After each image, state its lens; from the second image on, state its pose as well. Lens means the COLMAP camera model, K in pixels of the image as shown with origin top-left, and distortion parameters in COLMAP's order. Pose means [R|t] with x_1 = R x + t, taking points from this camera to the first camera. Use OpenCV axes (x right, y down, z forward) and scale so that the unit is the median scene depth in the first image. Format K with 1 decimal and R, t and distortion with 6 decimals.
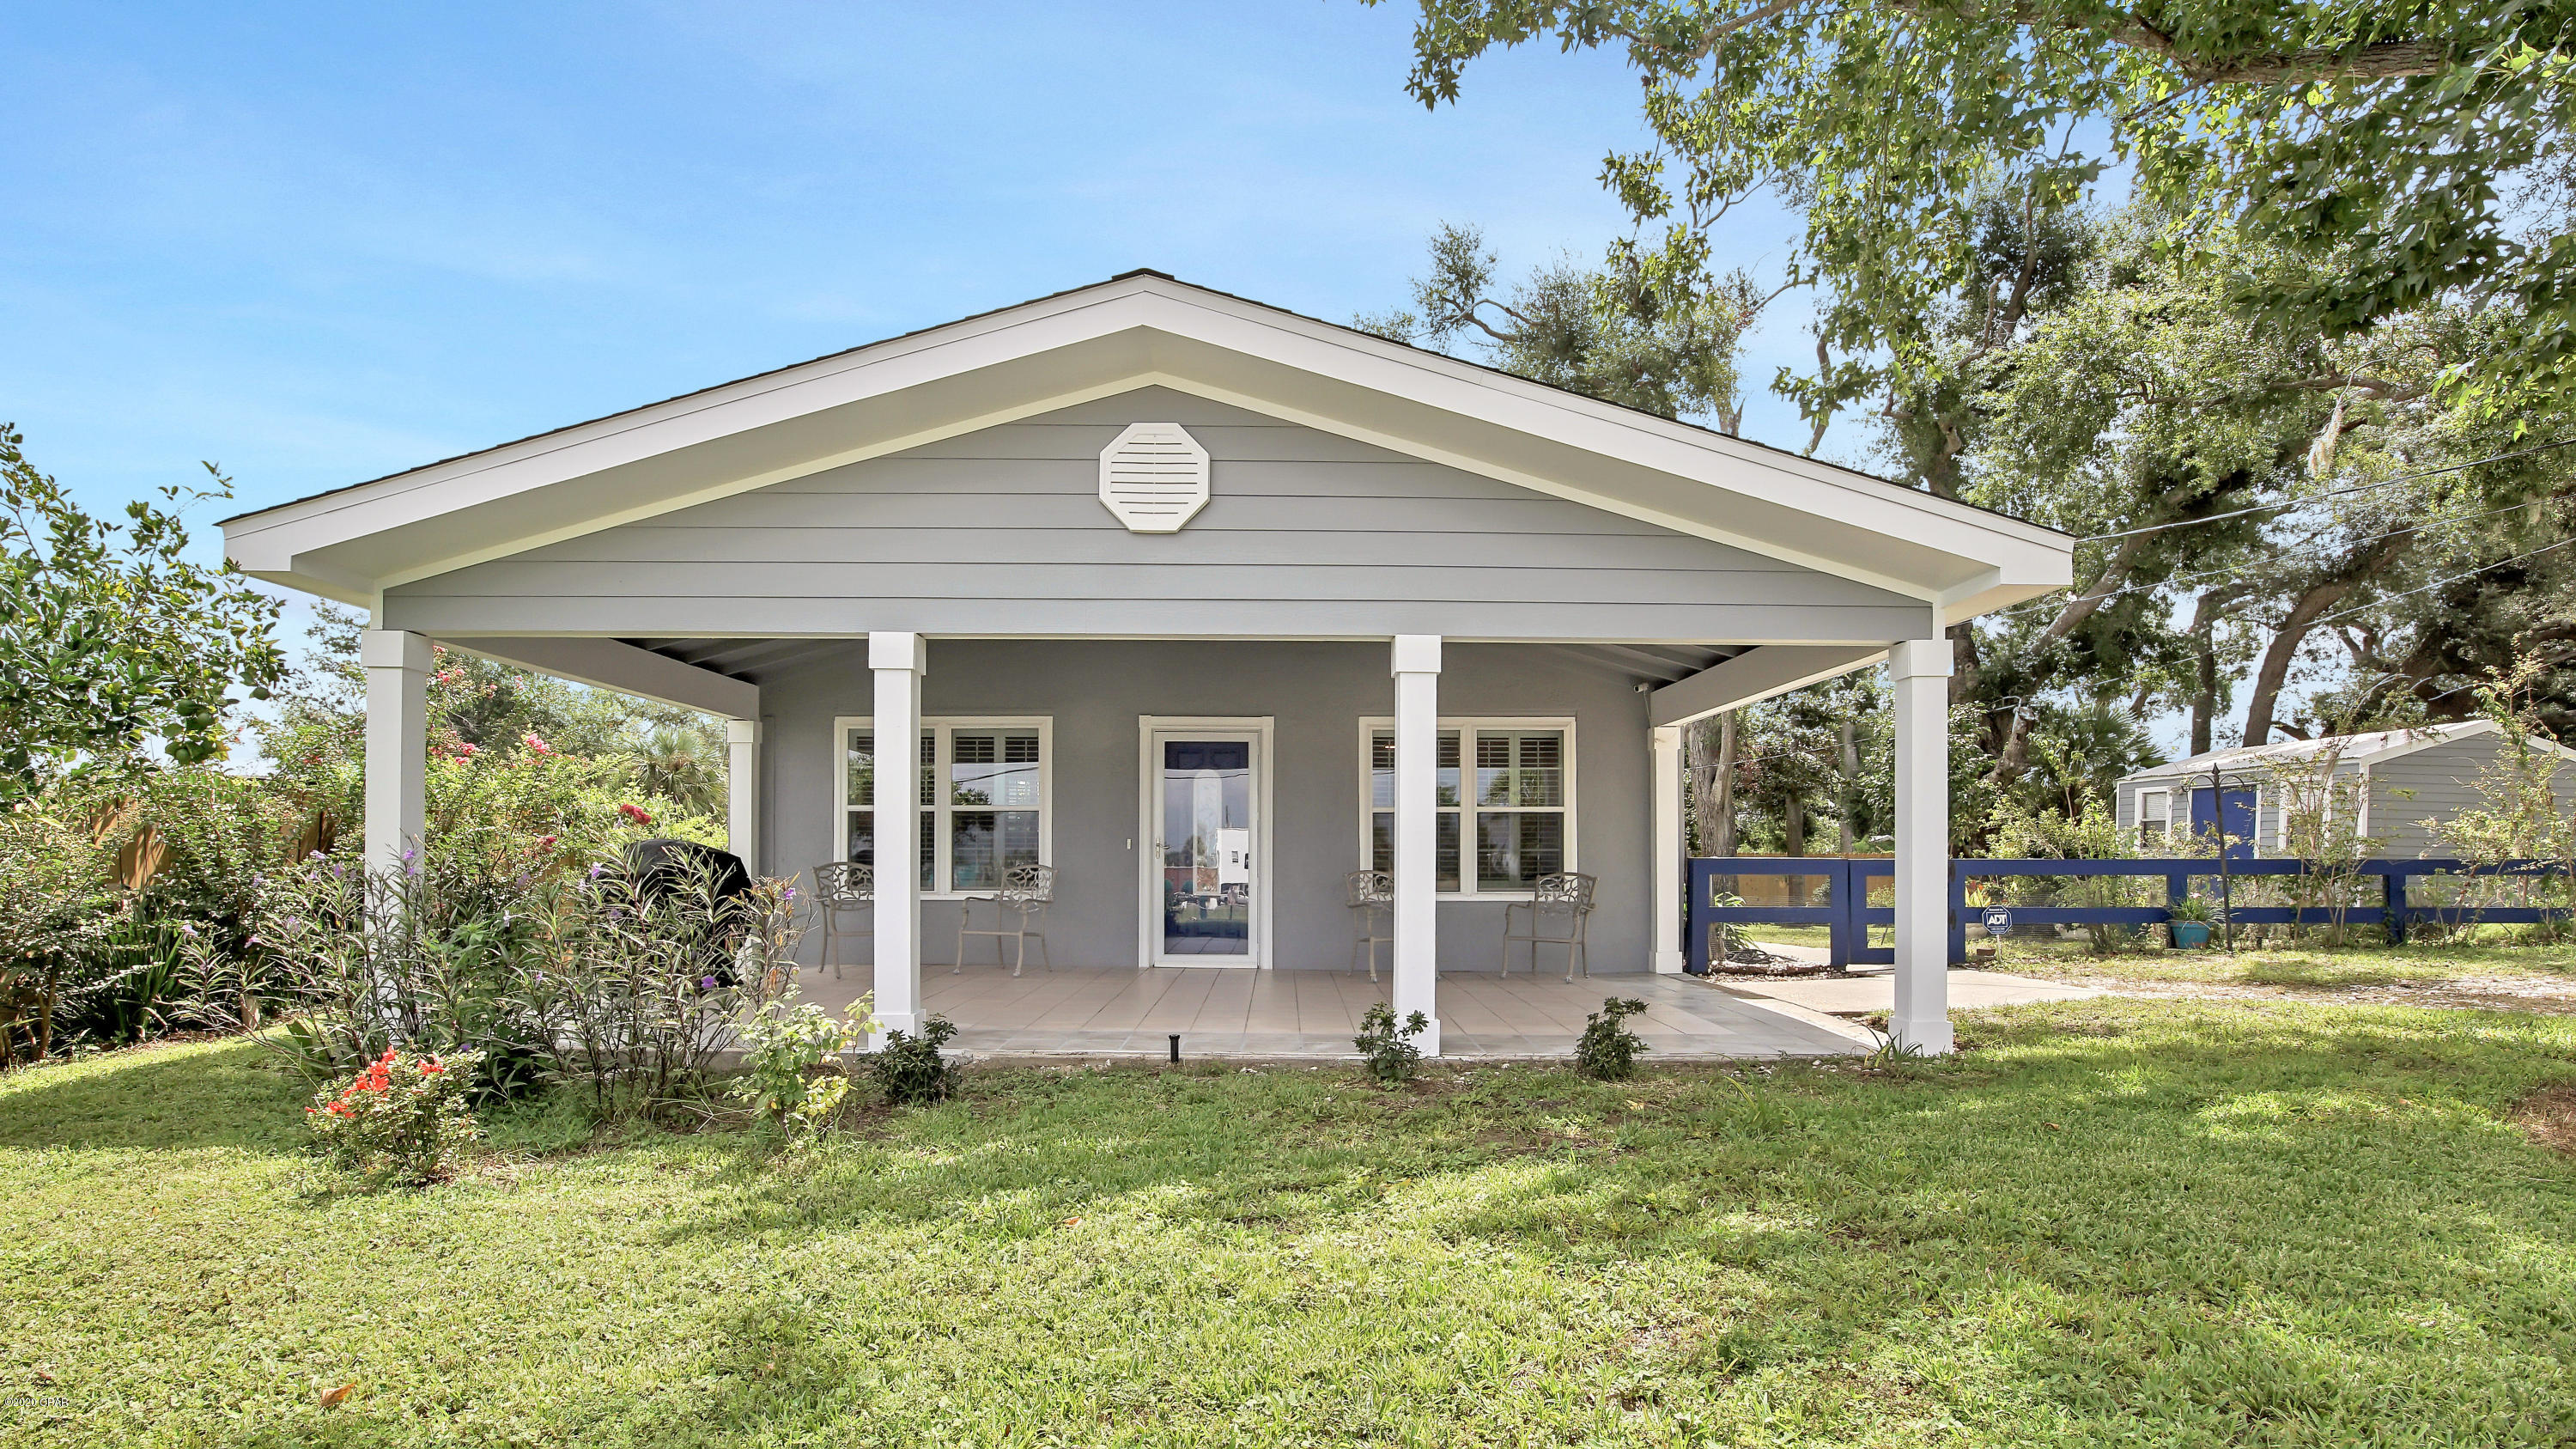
lens RADIAL K [[1200.2, 0, 1277.1], [0, 1200.2, 688.9], [0, 0, 1]] dist [-0.023646, 0.010448]
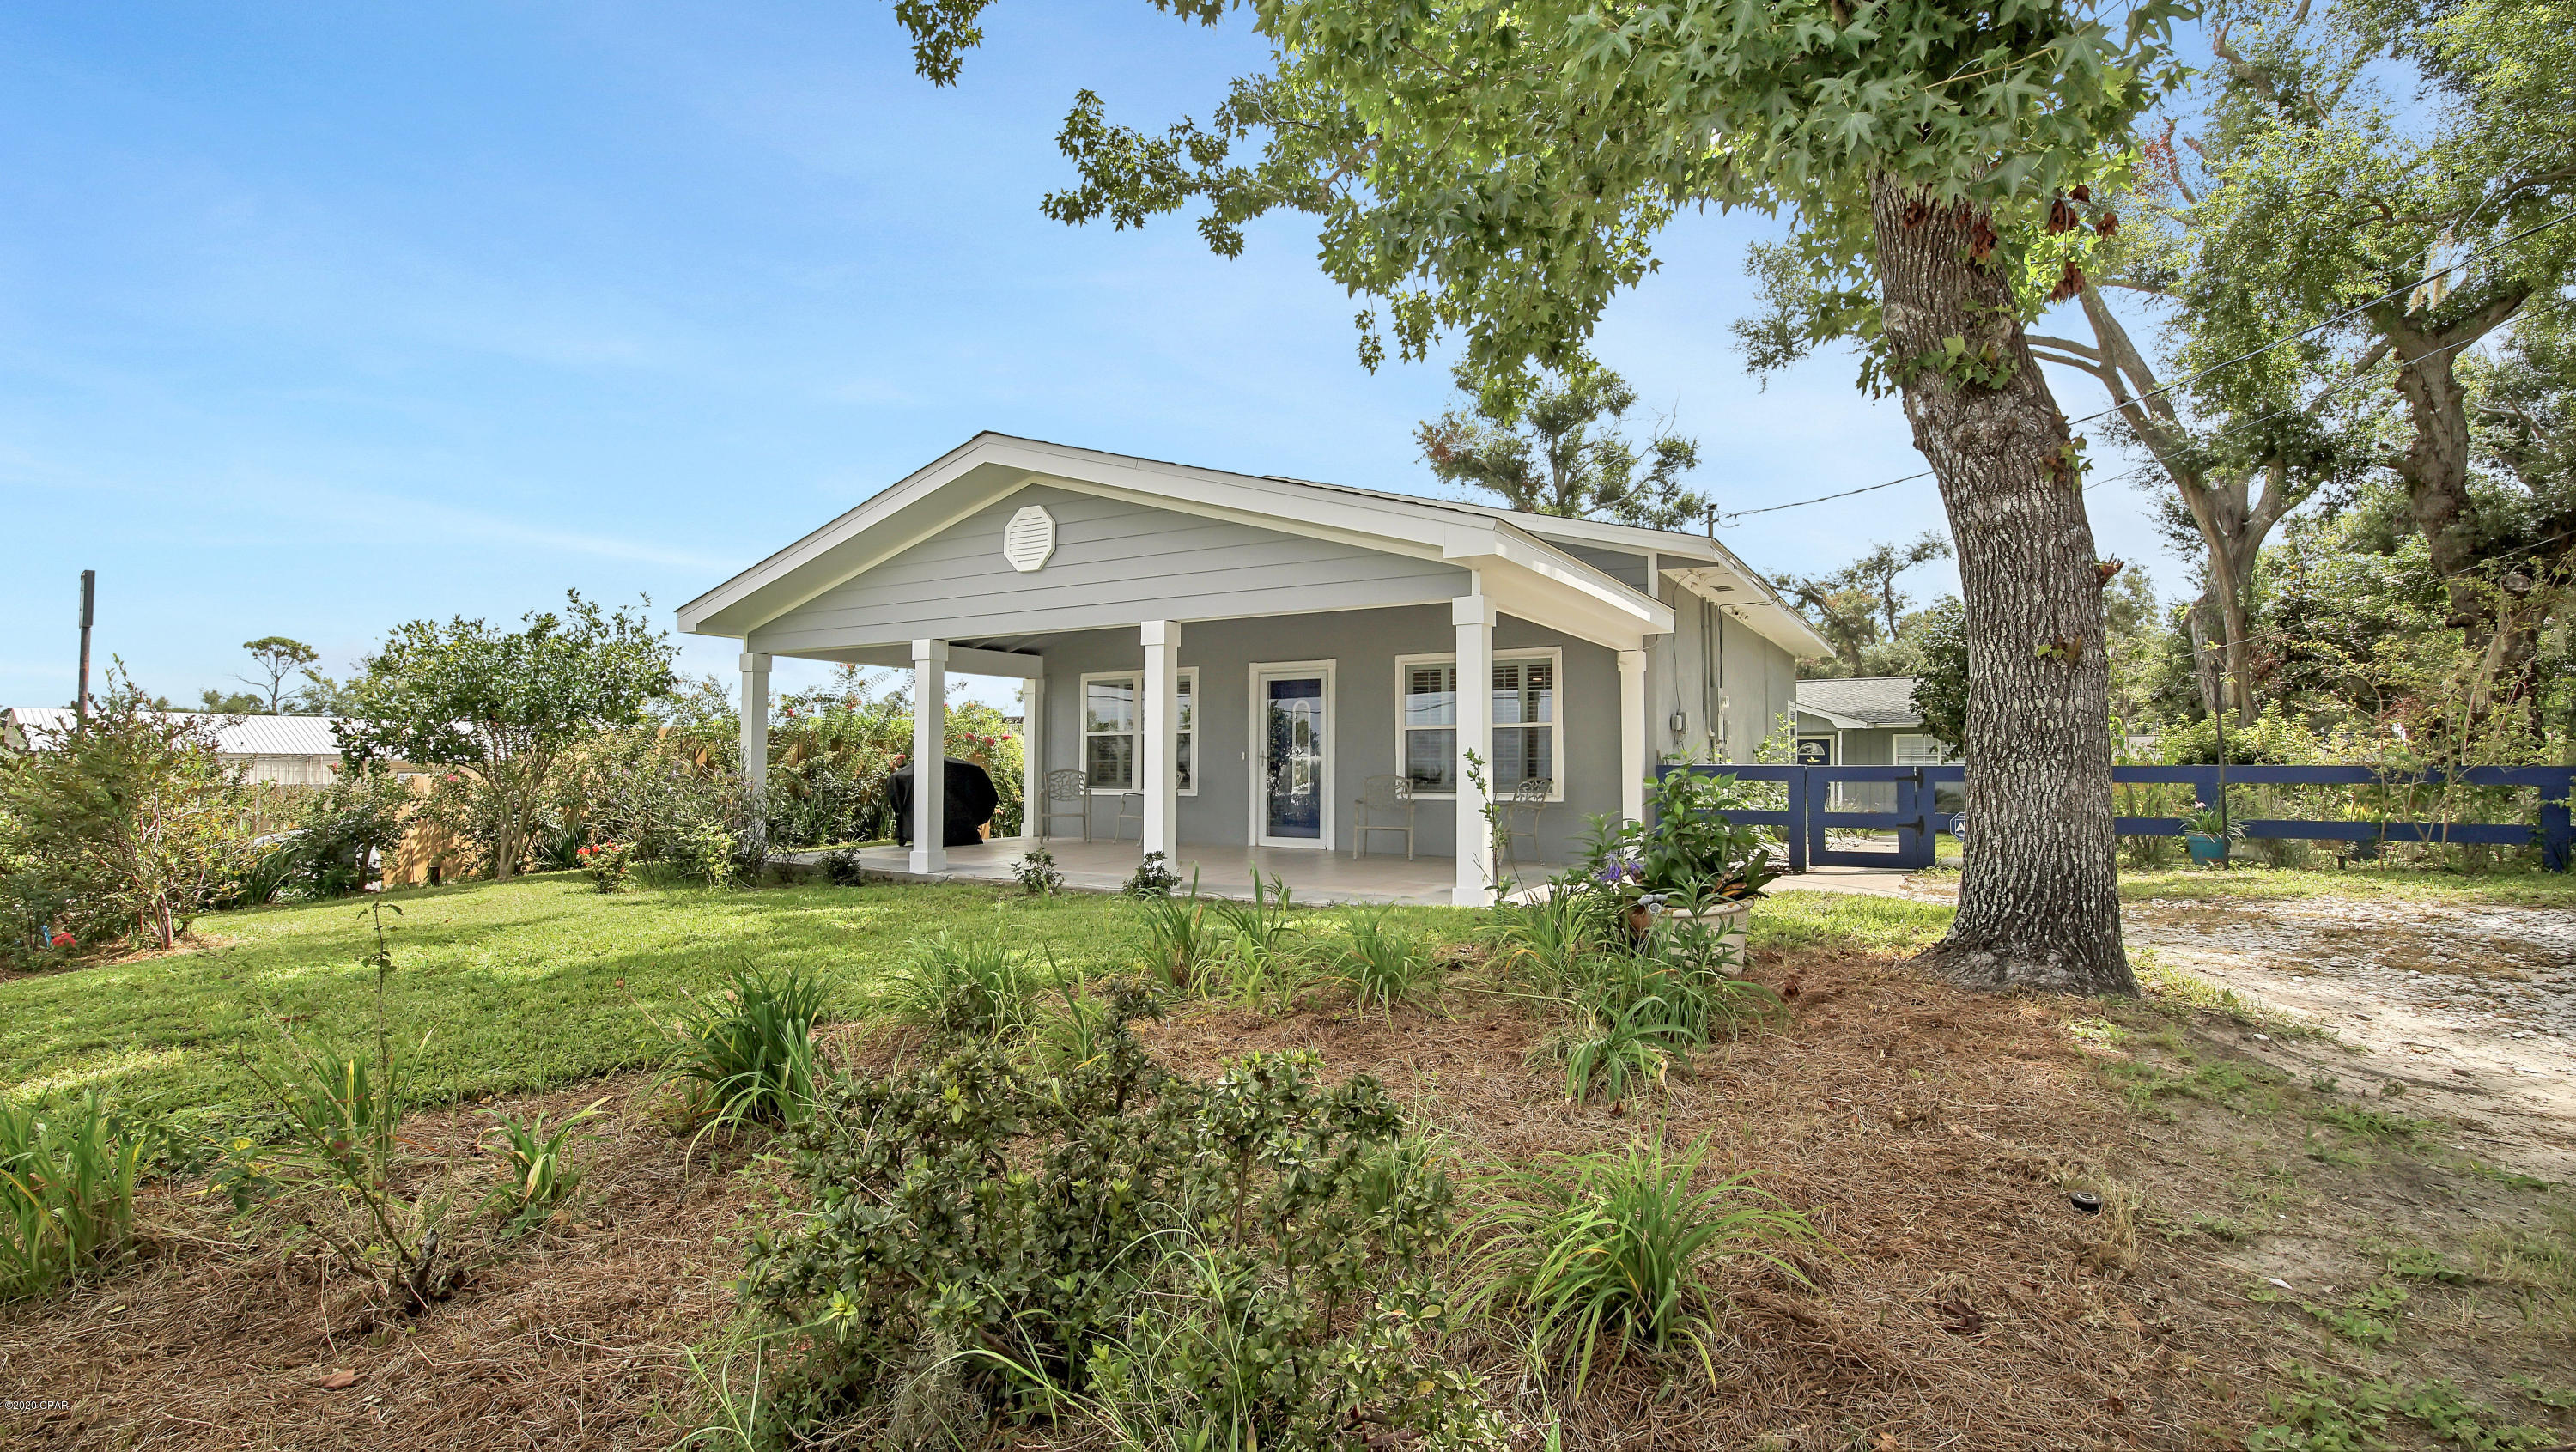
lens RADIAL K [[1200.0, 0, 1277.1], [0, 1200.0, 690.4], [0, 0, 1]] dist [-0.023646, 0.010448]
pose [[0.852163, -0.035535, -0.522069, 0.641514], [0.070298, 0.996422, 0.046925, -0.009265], [0.518533, -0.076689, 0.851611, -0.174441]]
